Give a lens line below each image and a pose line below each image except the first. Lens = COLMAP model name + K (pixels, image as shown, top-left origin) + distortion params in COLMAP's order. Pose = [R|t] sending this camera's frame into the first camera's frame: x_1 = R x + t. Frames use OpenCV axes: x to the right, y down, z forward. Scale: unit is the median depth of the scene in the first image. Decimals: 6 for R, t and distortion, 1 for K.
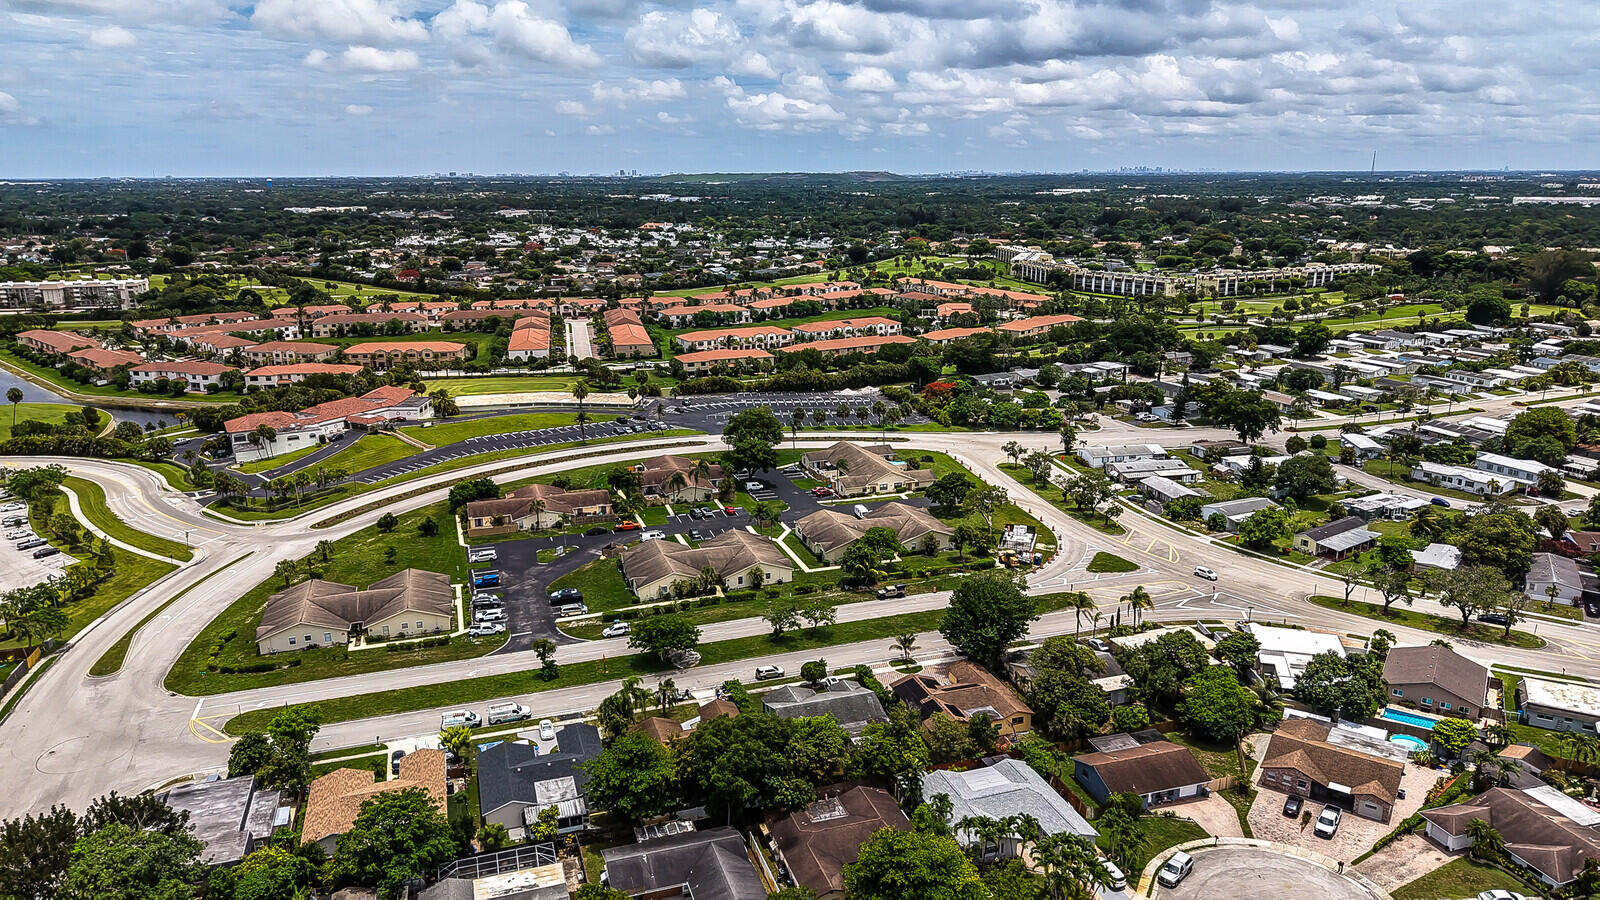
lens RADIAL K [[1127.9, 0, 823.8], [0, 1127.9, 449.0], [0, 0, 1]] dist [0.105546, -0.158110]
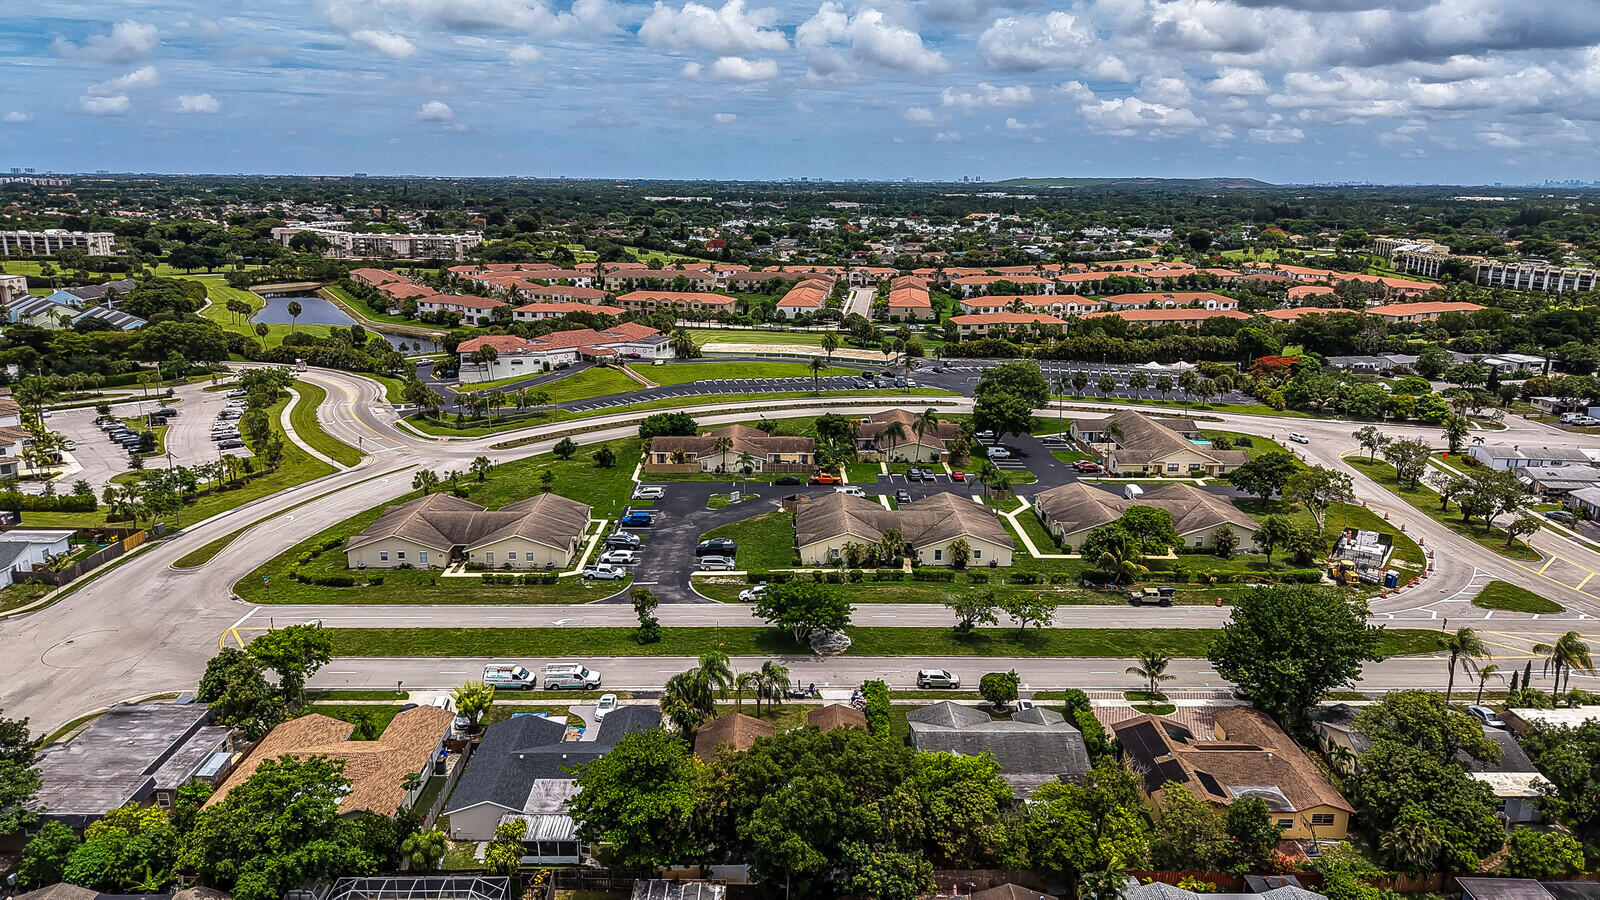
lens RADIAL K [[1120.3, 0, 779.5], [0, 1120.3, 388.7], [0, 0, 1]] dist [0.027490, -0.034378]
pose [[0.942302, 0.063102, -0.328762, 0.051700], [-0.083630, 0.995308, -0.048666, 0.042078], [0.324149, 0.073352, 0.943158, 0.210730]]
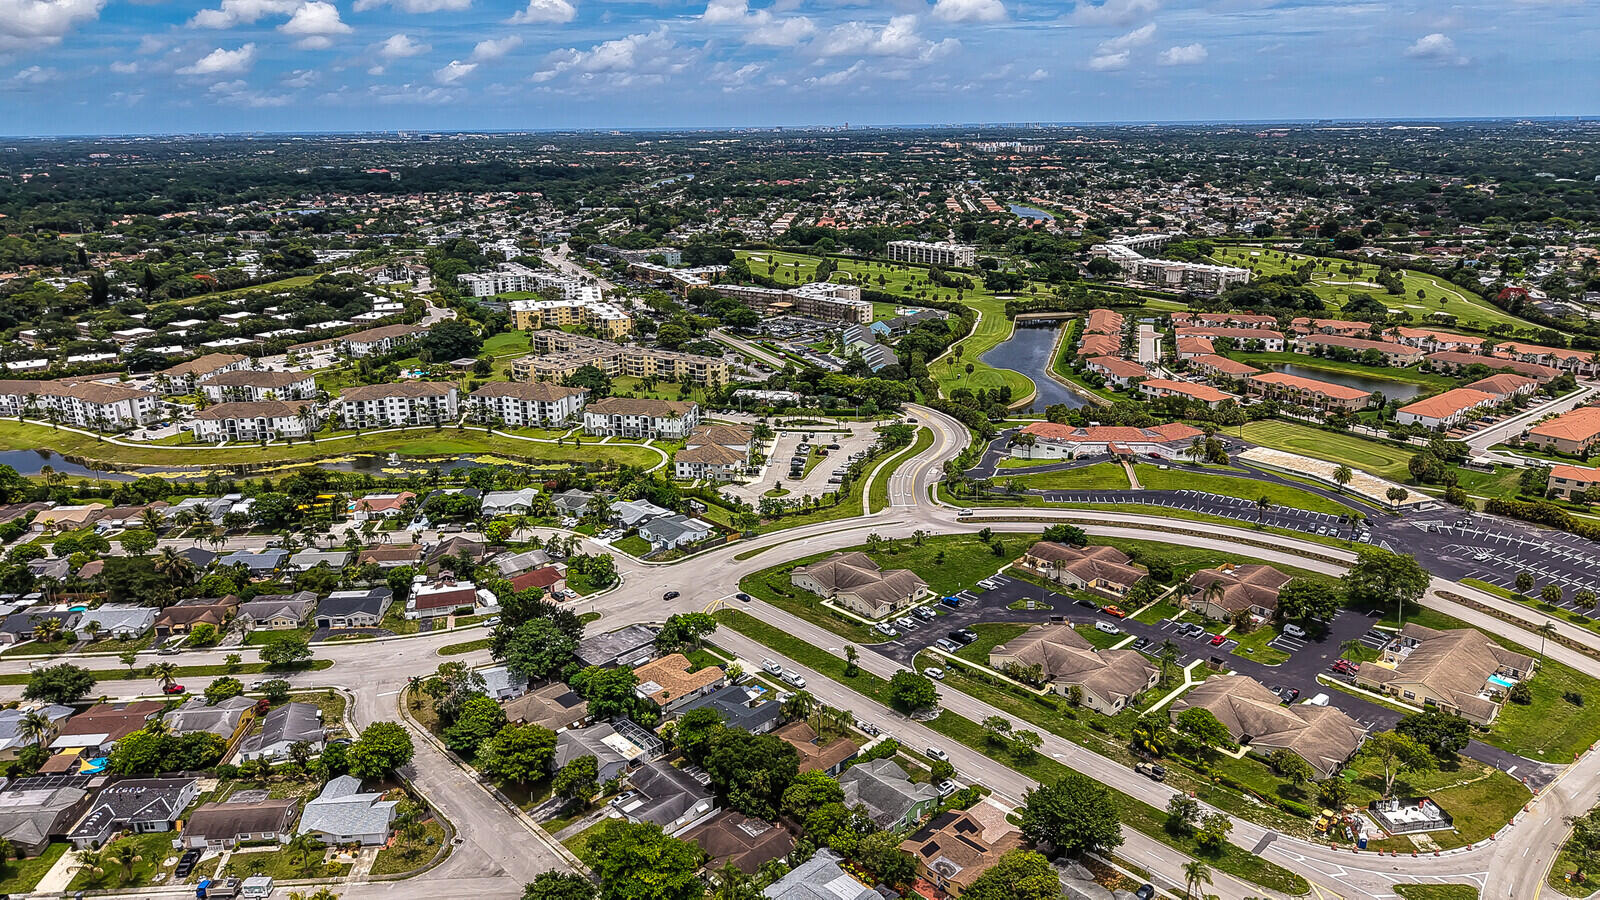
lens RADIAL K [[1127.9, 0, 823.8], [0, 1127.9, 449.0], [0, 0, 1]] dist [0.105546, -0.158110]
pose [[0.394129, 0.280317, -0.875263, 0.619051], [-0.210420, 0.954577, 0.210967, -0.247313], [0.894643, 0.101025, 0.435211, 0.213920]]
